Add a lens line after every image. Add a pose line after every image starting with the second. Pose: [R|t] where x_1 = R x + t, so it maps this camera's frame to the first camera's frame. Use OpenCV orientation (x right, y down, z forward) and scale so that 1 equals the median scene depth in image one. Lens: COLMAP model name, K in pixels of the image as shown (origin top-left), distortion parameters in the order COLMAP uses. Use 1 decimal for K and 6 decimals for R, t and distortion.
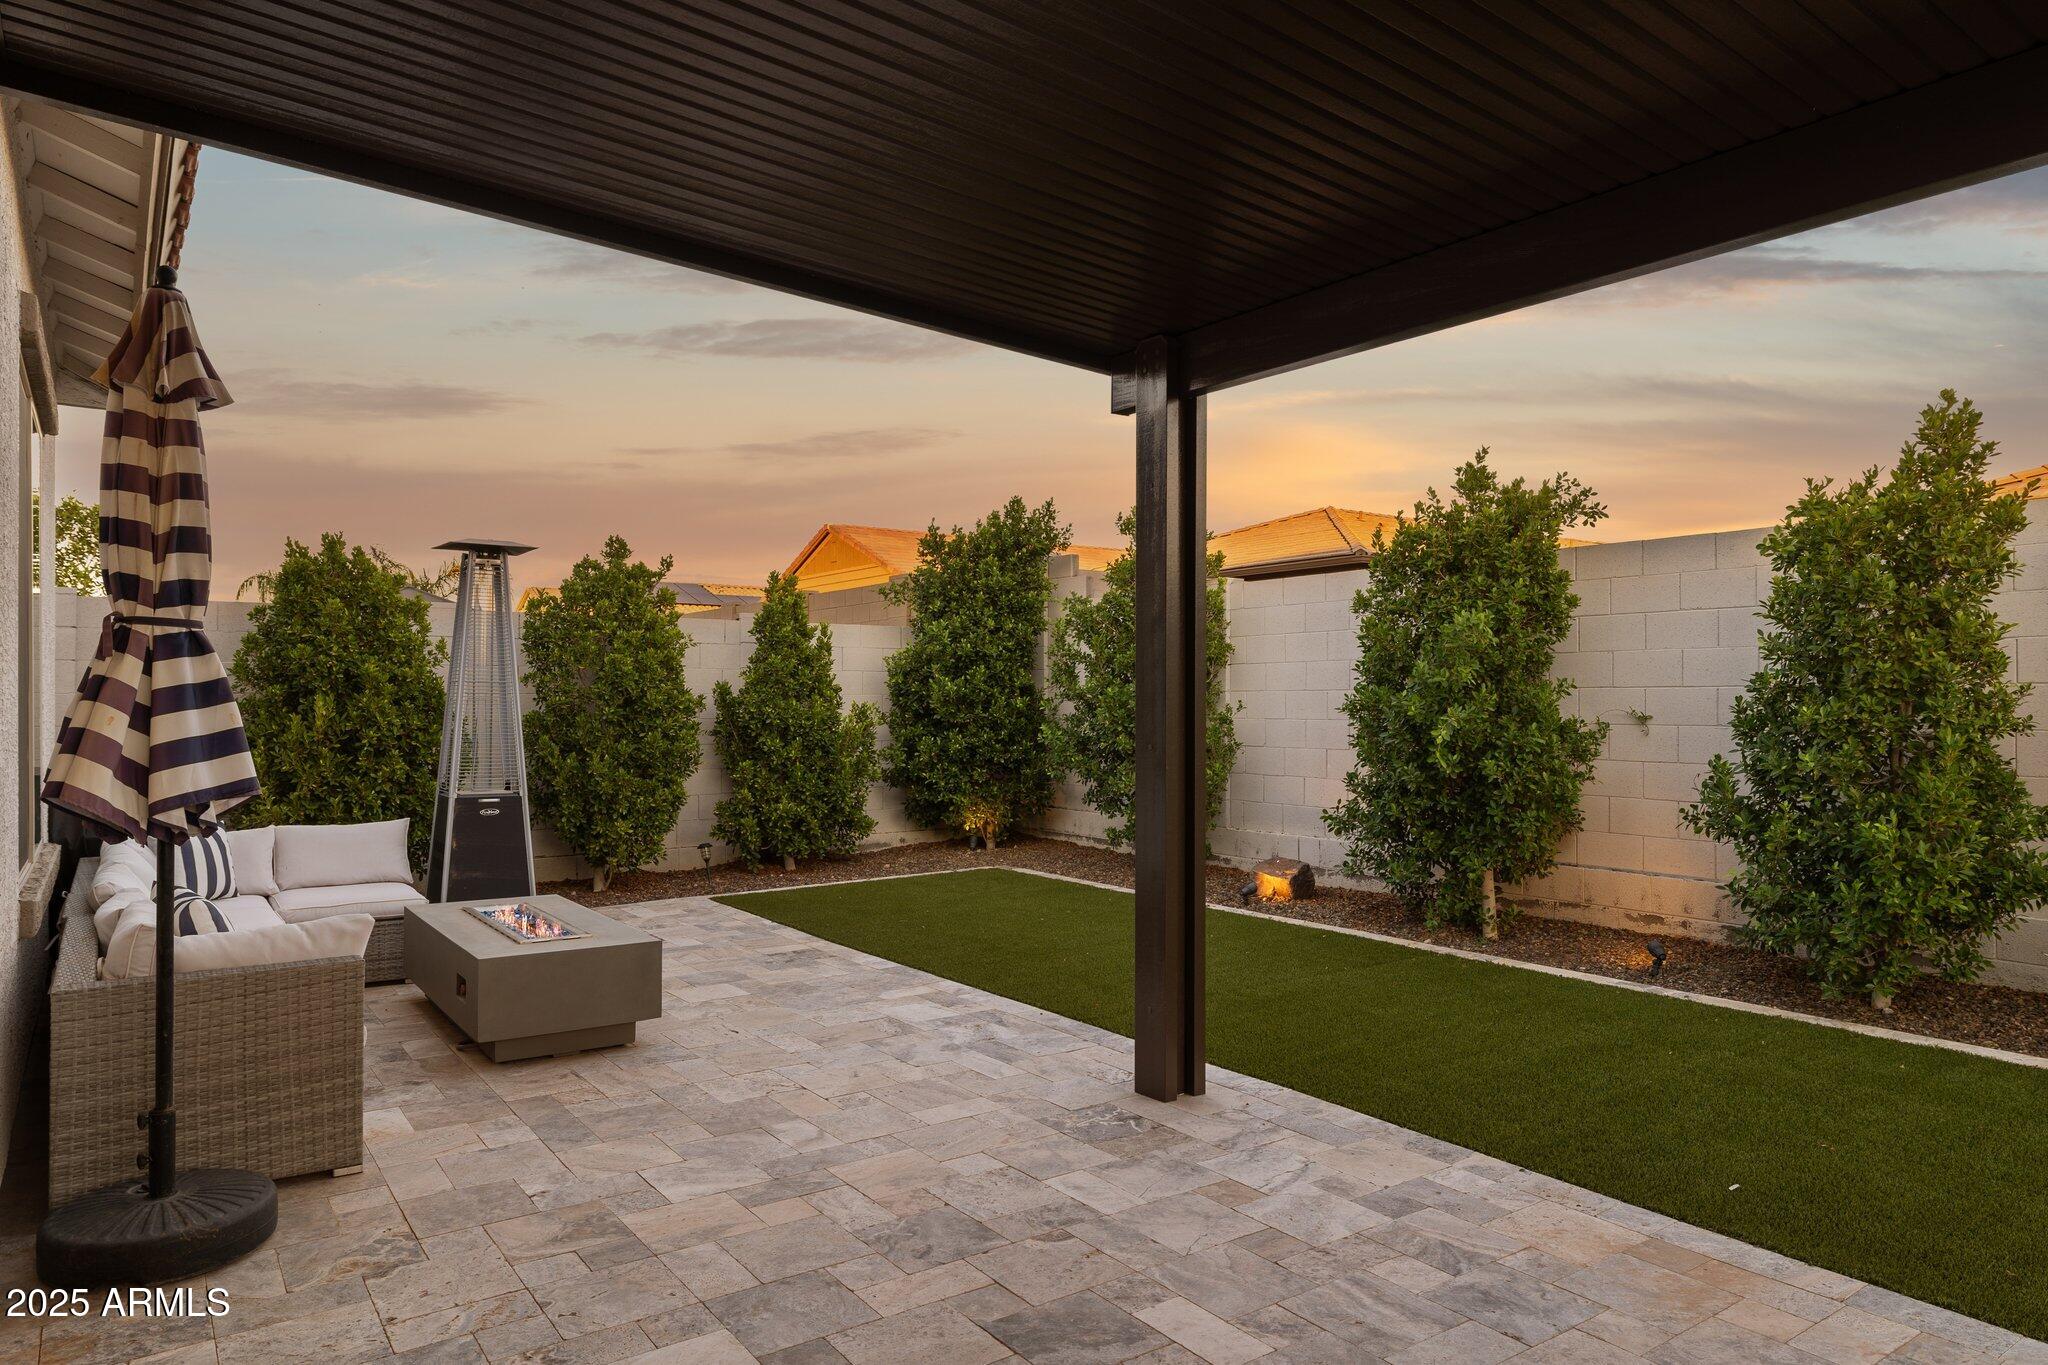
lens RADIAL K [[1265.8, 0, 1024.0], [0, 1265.8, 682.5], [0, 0, 1]] dist [-0.001431, -0.001123]
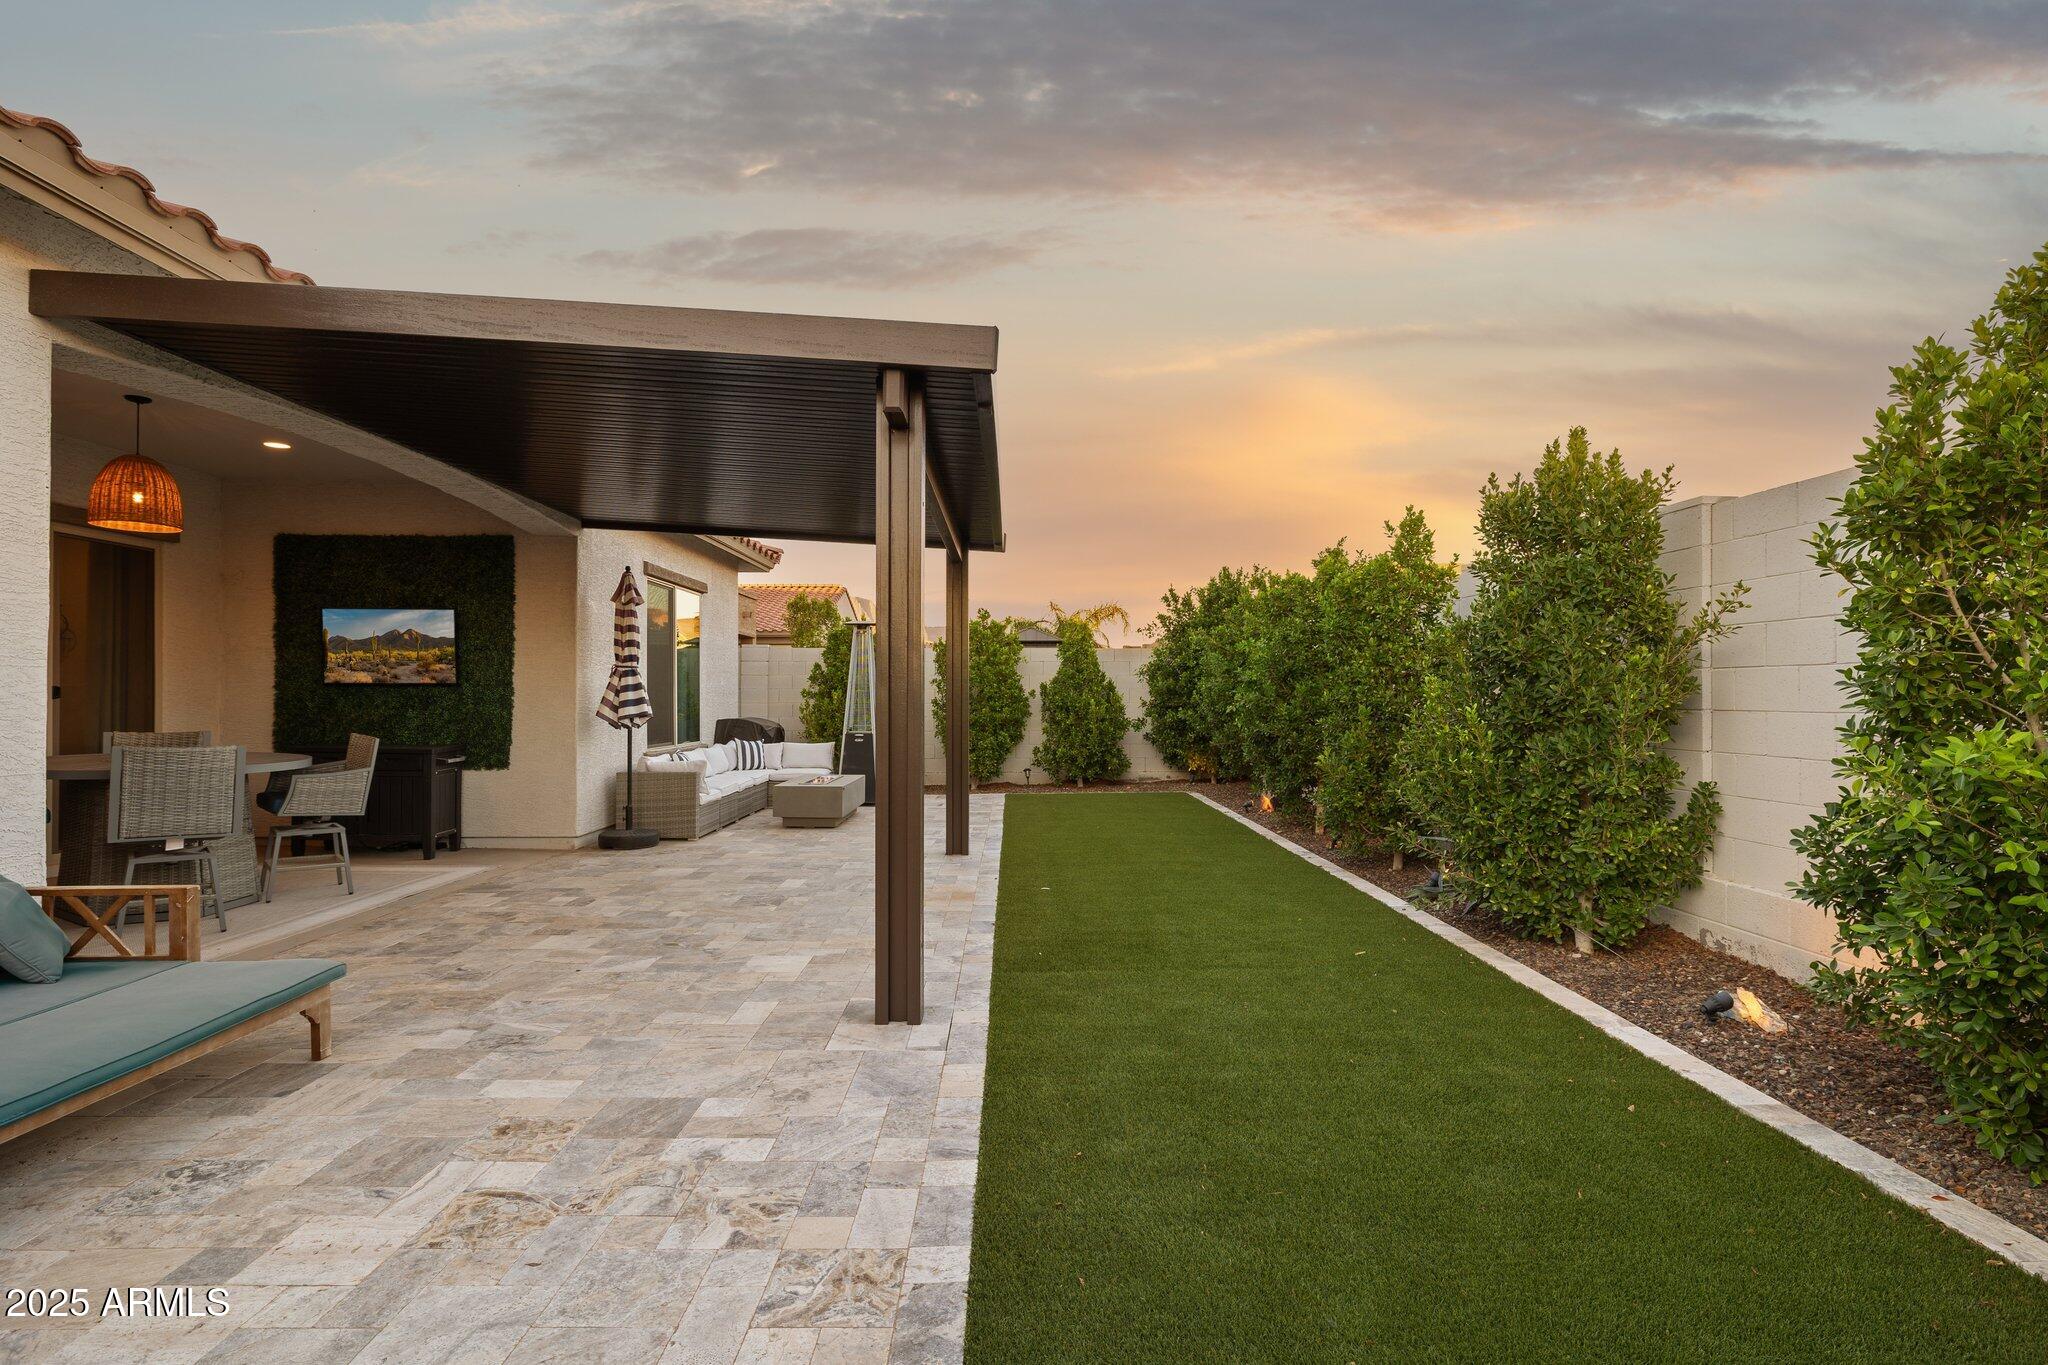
lens RADIAL K [[1024.1, 0, 1024.0], [0, 1024.1, 682.5], [0, 0, 1]] dist [0.001428, 0.000229]
pose [[0.813714, -0.009747, -0.581183, 1.314749], [0.009620, 0.999948, -0.003302, 0.011168], [0.581185, -0.002904, 0.813766, -0.478861]]
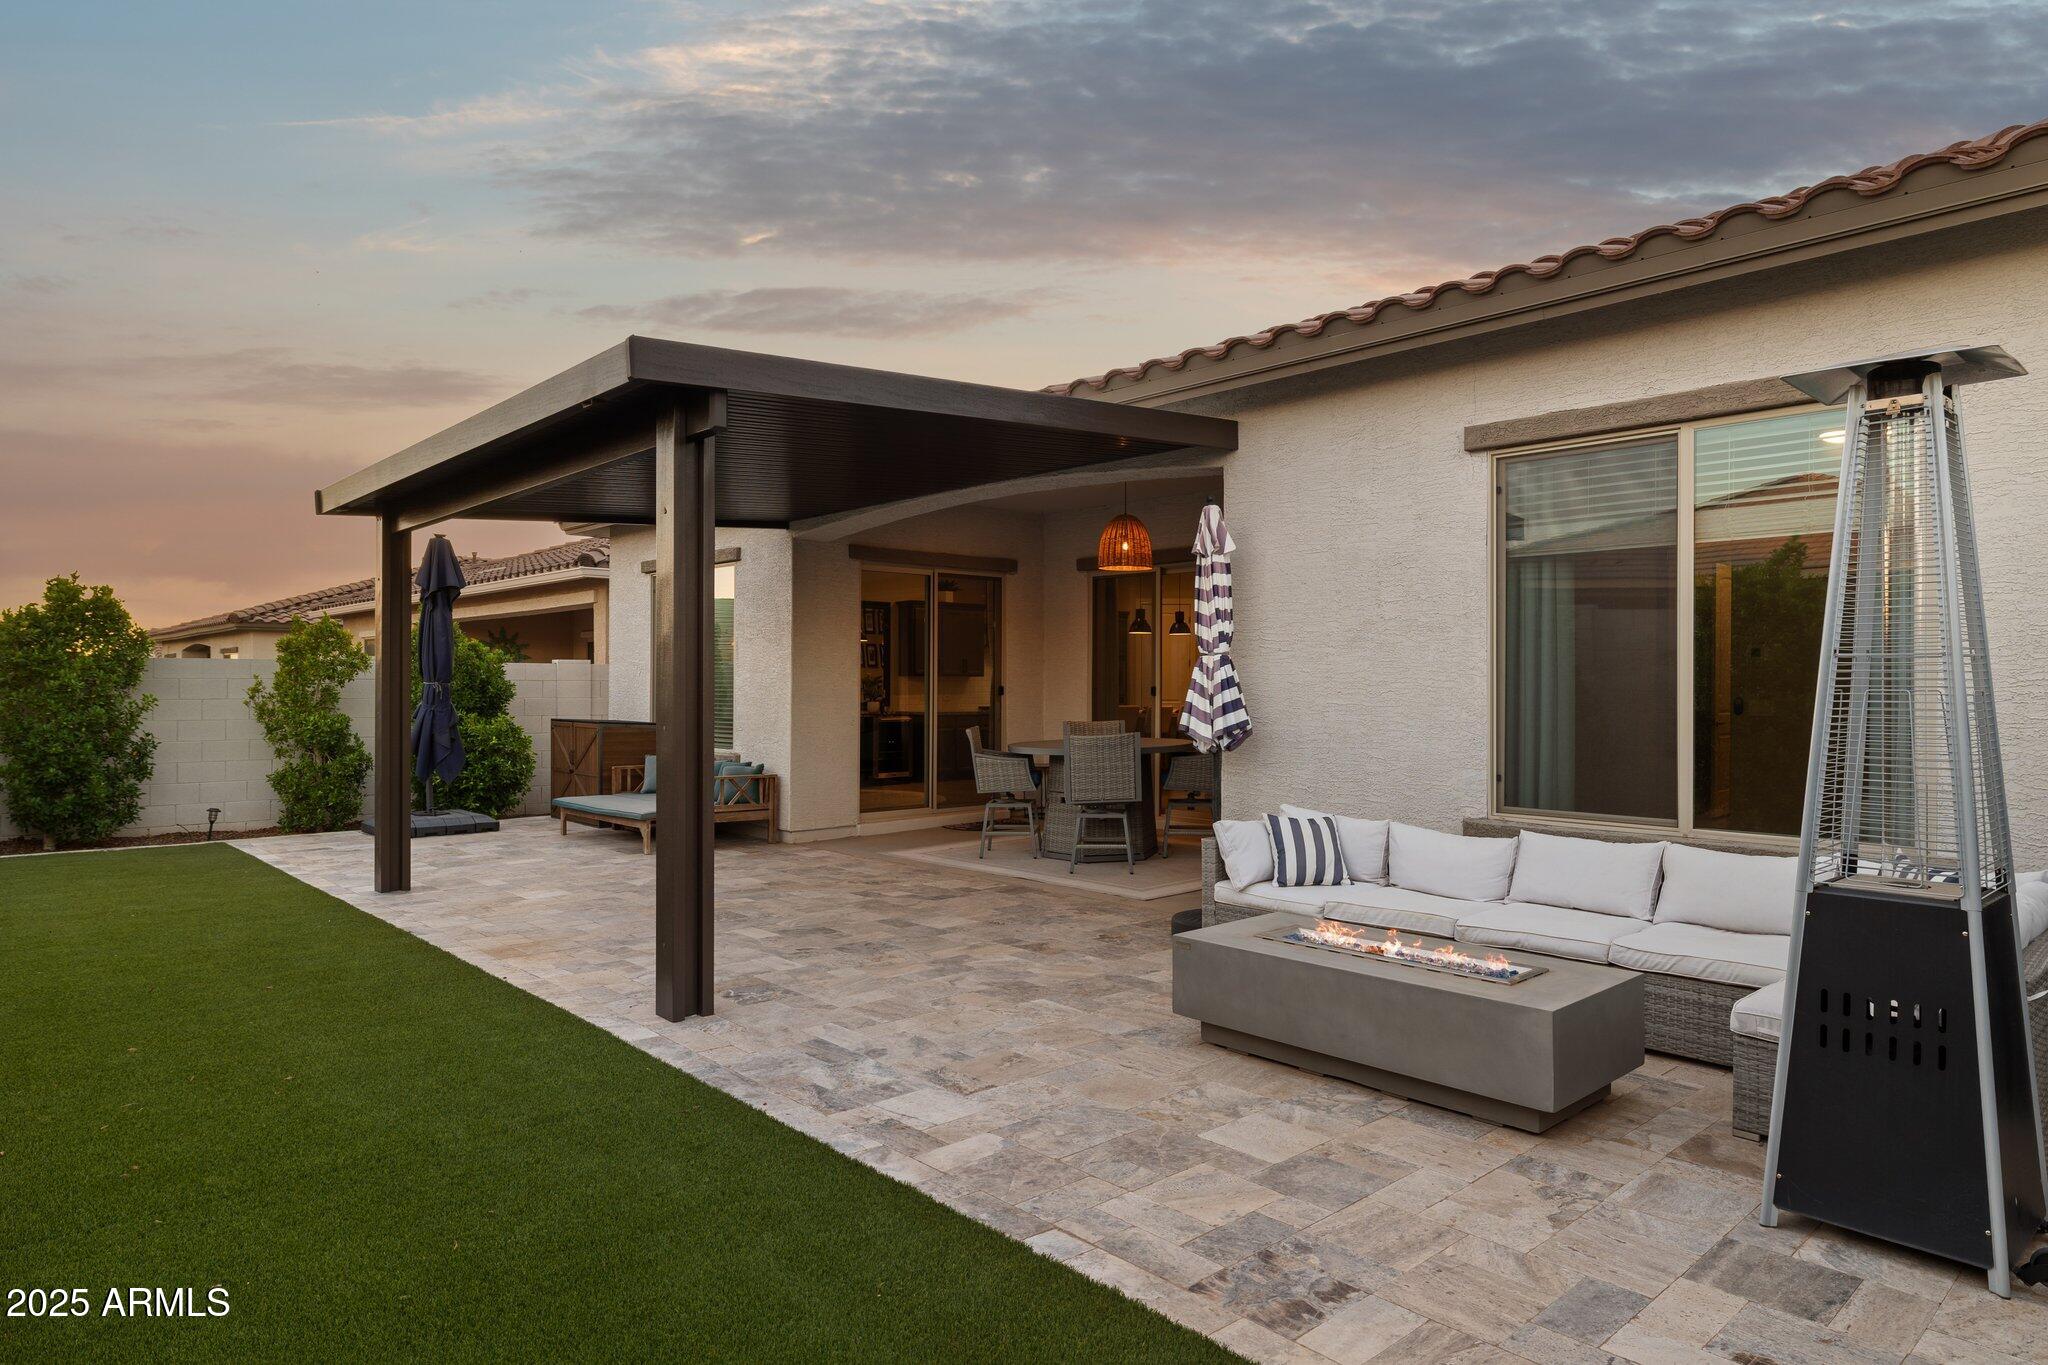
lens RADIAL K [[1205.6, 0, 1024.0], [0, 1205.6, 682.5], [0, 0, 1]] dist [-0.000789, 0.000441]
pose [[-0.992475, -0.001809, -0.122432, -0.061397], [0.000114, 0.999877, -0.015695, 0.024349], [0.122445, -0.015591, -0.992353, 2.079186]]
